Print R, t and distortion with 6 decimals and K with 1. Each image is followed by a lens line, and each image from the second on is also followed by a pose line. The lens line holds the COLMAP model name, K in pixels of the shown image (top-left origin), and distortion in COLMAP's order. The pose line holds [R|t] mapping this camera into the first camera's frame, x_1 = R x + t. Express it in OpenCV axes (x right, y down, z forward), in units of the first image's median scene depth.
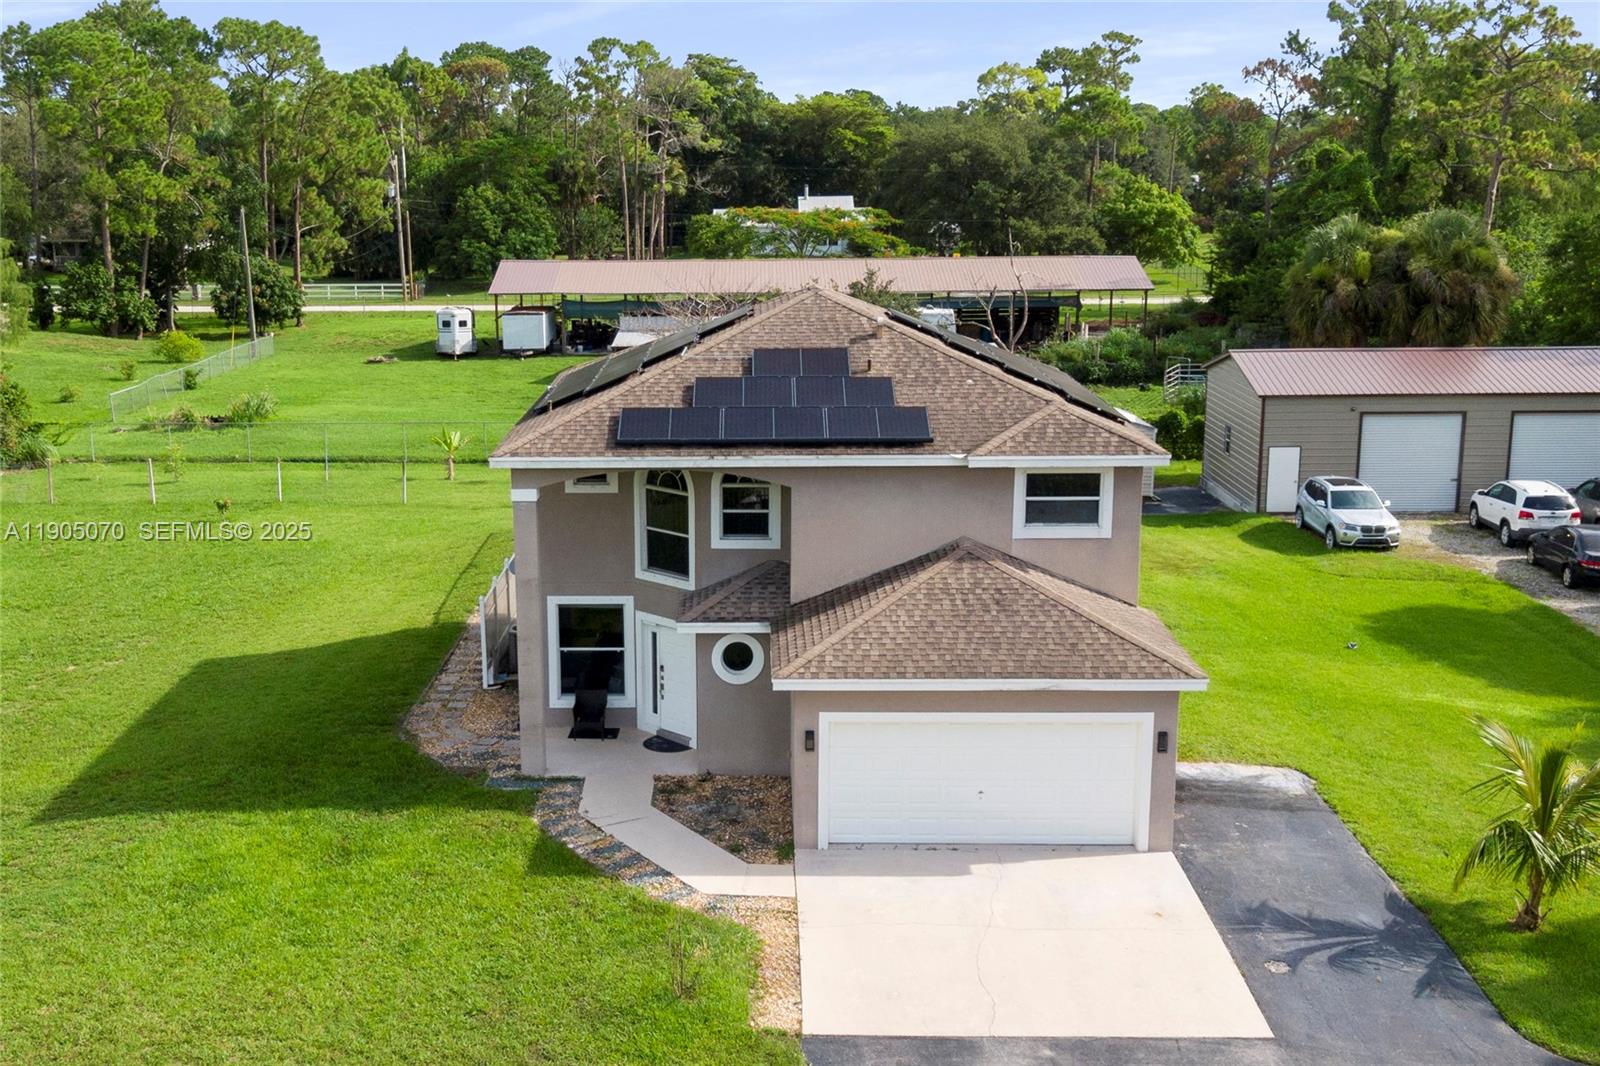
lens RADIAL K [[1891.0, 0, 689.9], [0, 1891.0, 581.8], [0, 0, 1]] dist [0.035073, -0.062231]
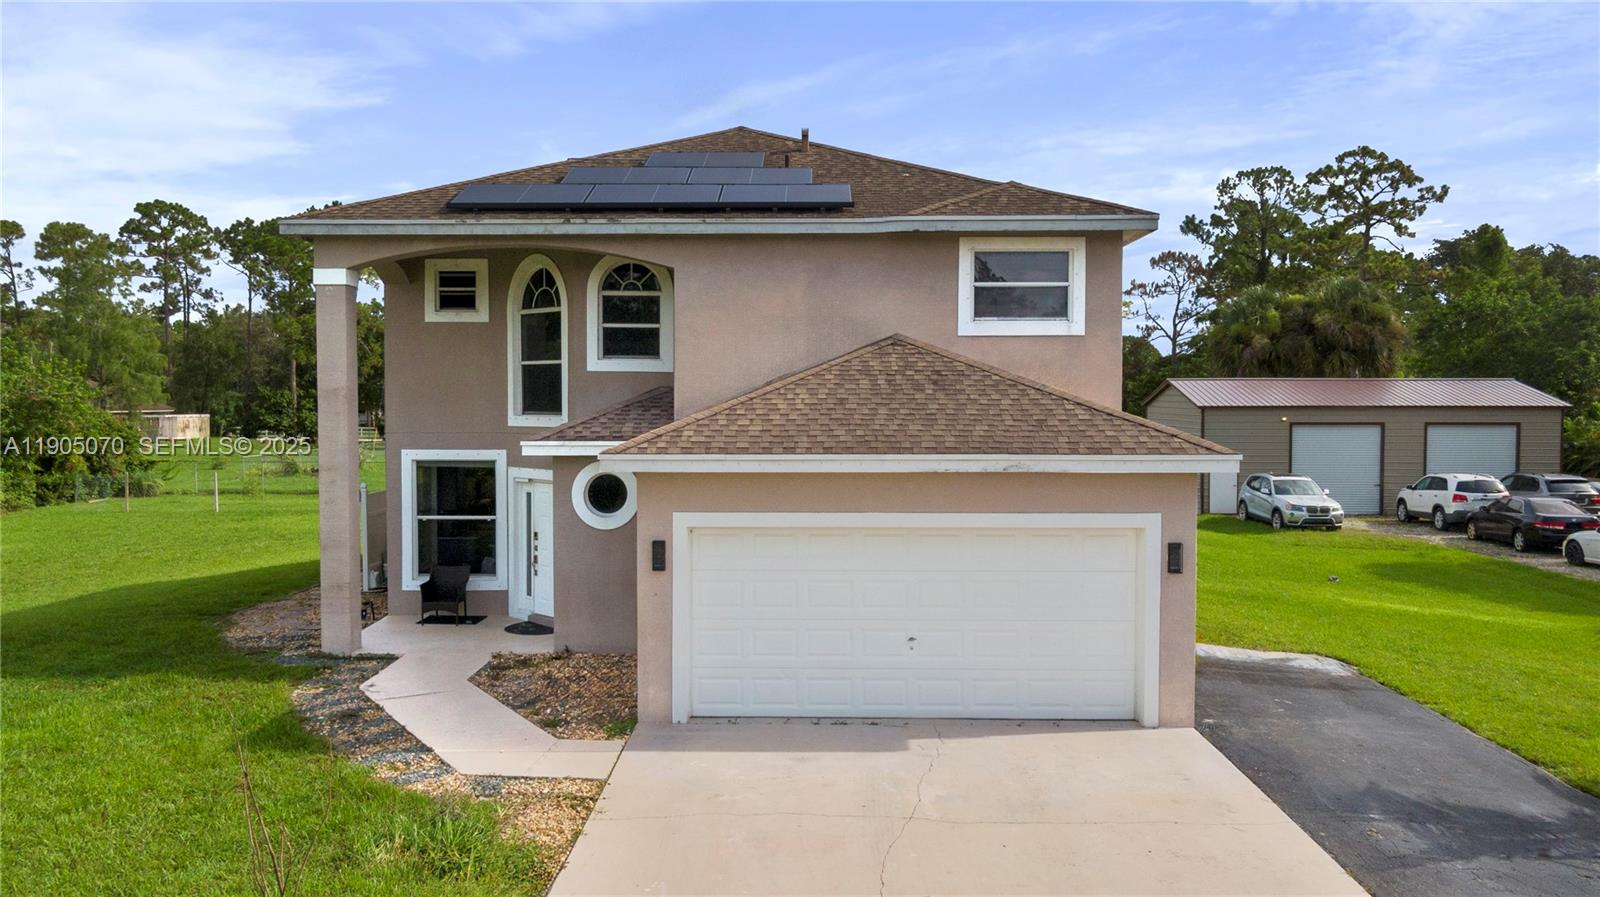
lens RADIAL K [[1276.7, 0, 800.0], [0, 1276.7, 448.5], [0, 0, 1]] dist [0.007959, -0.001972]
pose [[0.999771, 0.010978, 0.018373, 0.092372], [-0.007378, 0.982585, -0.185670, 0.115062], [-0.020091, 0.185492, 0.982440, 0.474596]]
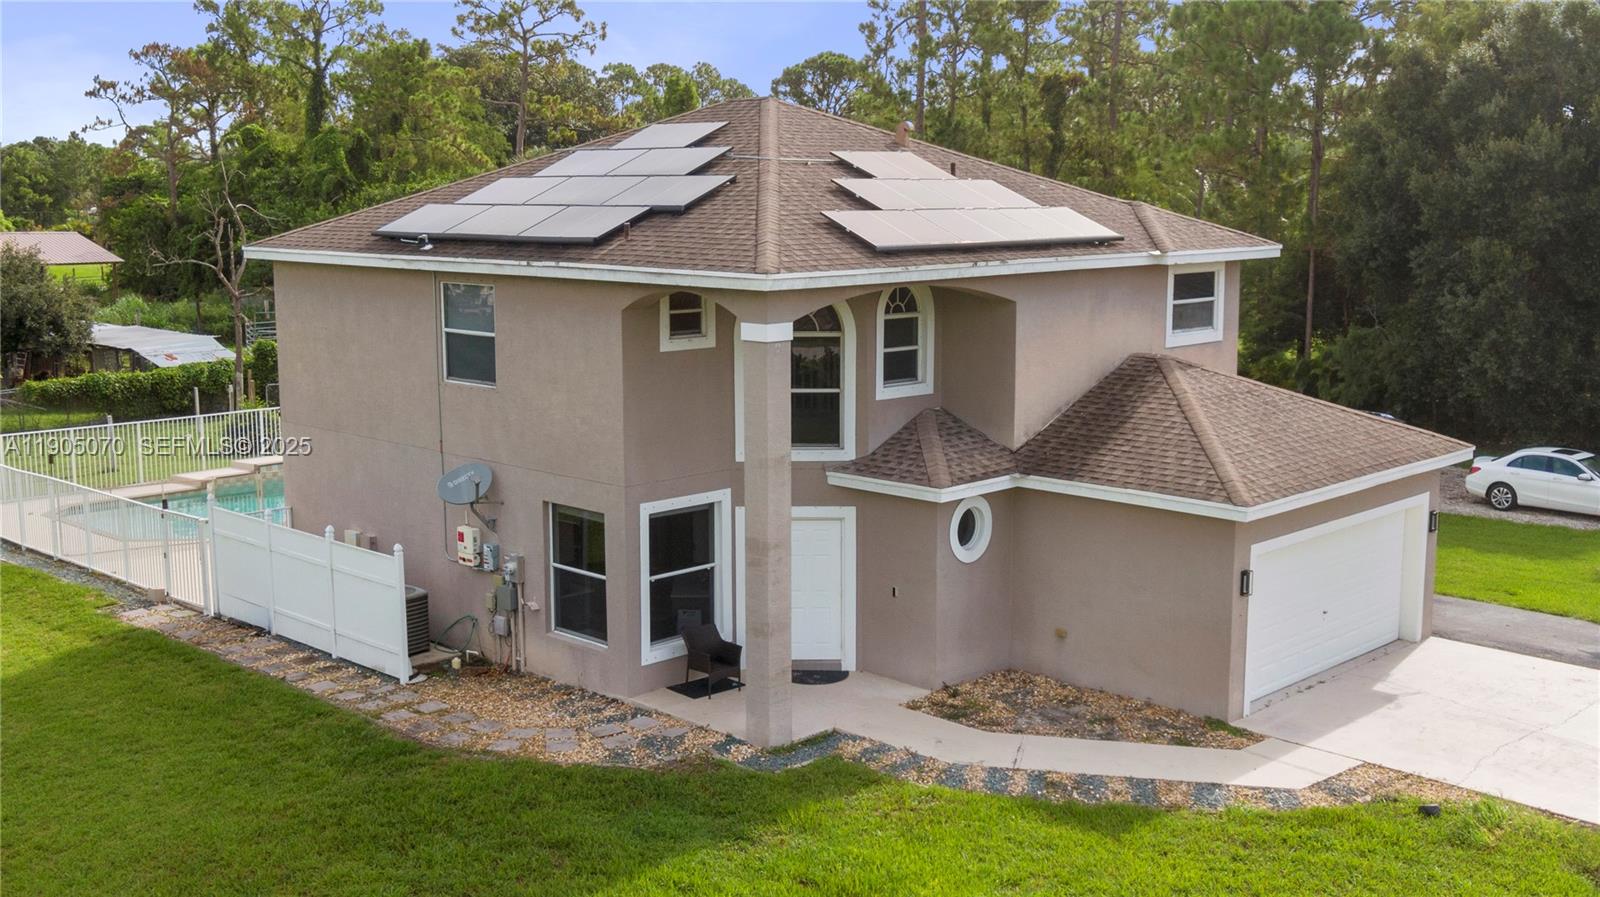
lens RADIAL K [[1683.1, 0, 800.0], [0, 1683.1, 448.5], [0, 0, 1]] dist [0.006384, 0.036259]
pose [[0.672165, -0.105944, 0.732782, -0.514570], [0.162023, 0.986769, -0.005955, 0.000733], [-0.722456, 0.122730, 0.680437, 0.562130]]
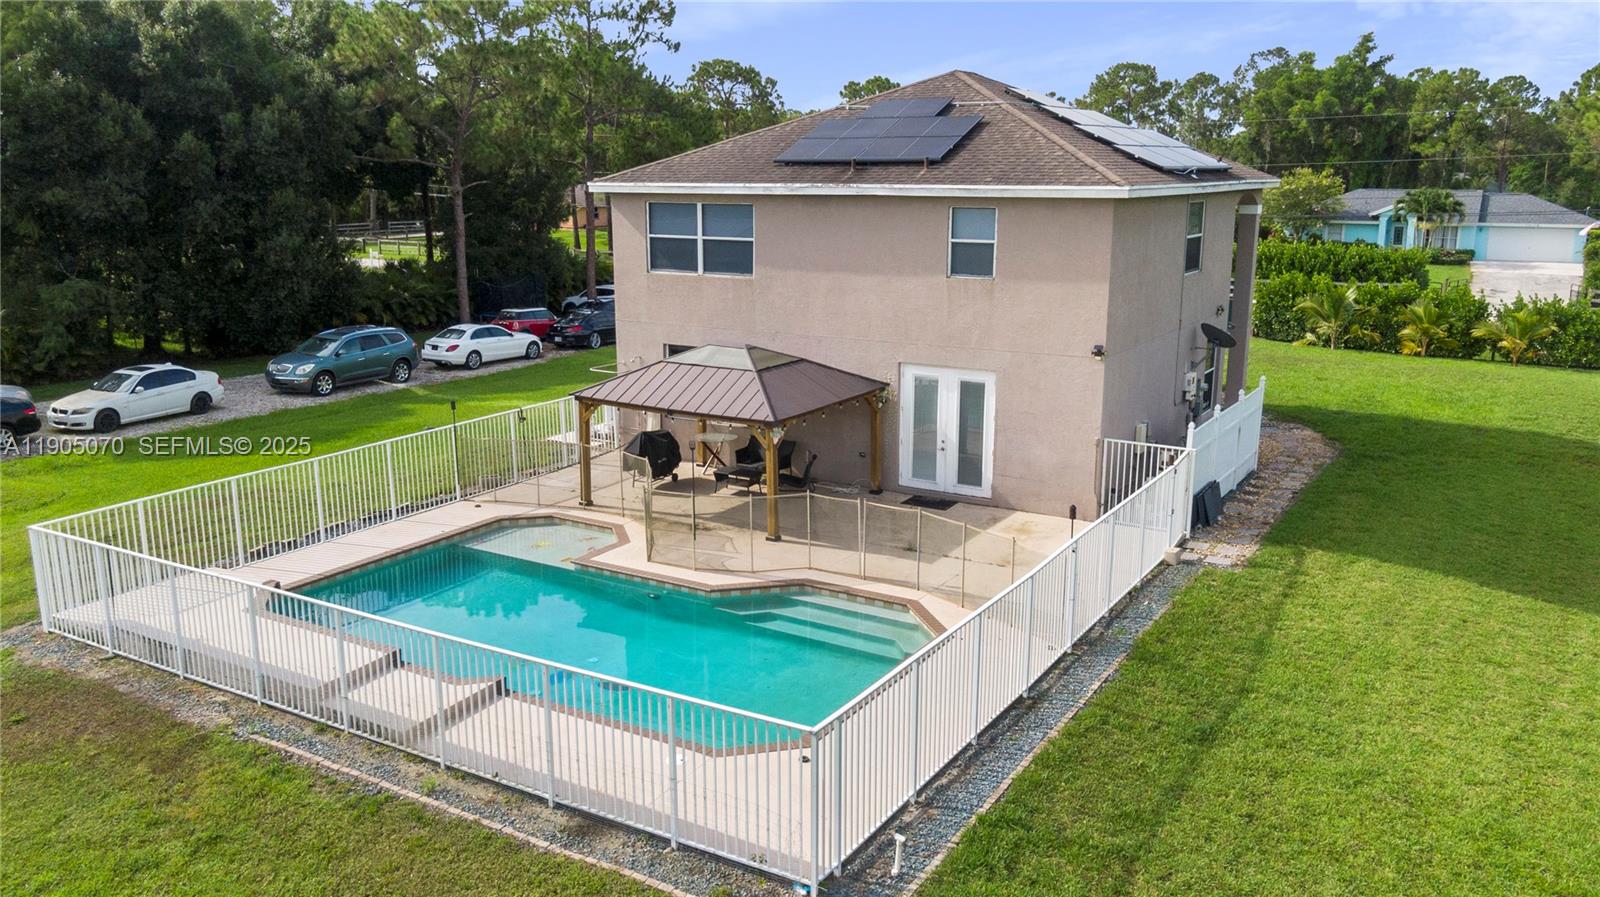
lens RADIAL K [[1252.1, 0, 800.0], [0, 1252.1, 448.5], [0, 0, 1]] dist [0.004196, -0.007093]
pose [[-0.871417, -0.097662, 0.480722, -0.251536], [0.121202, 0.906732, 0.403915, -0.291950], [-0.475333, 0.410243, -0.778305, 1.893162]]
